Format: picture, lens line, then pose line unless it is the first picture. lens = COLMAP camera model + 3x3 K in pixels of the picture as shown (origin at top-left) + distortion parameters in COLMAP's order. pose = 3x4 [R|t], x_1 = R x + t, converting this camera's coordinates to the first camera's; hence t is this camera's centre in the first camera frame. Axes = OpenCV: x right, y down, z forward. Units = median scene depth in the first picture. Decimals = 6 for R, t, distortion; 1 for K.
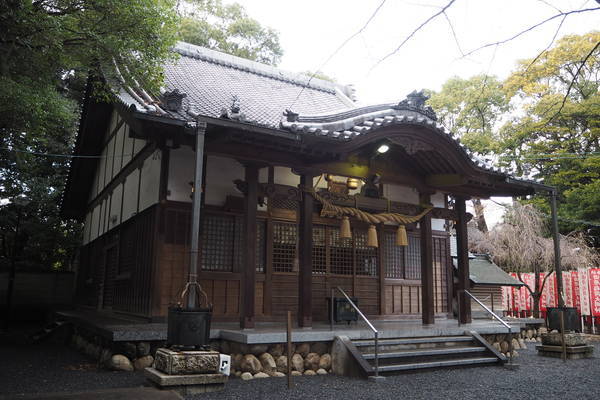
lens RADIAL K [[497.1, 0, 300.0], [0, 497.1, 200.0], [0, 0, 1]] dist [-0.056412, 0.001381]
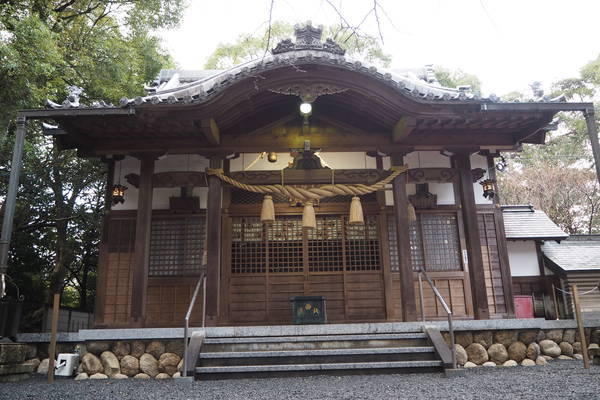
lens RADIAL K [[497.1, 0, 300.0], [0, 497.1, 200.0], [0, 0, 1]] dist [-0.056412, 0.001381]
pose [[0.872619, -0.171941, -0.457136, 0.563959], [0.132219, 0.984197, -0.117790, 0.157510], [0.470165, 0.042344, 0.881562, 0.308581]]
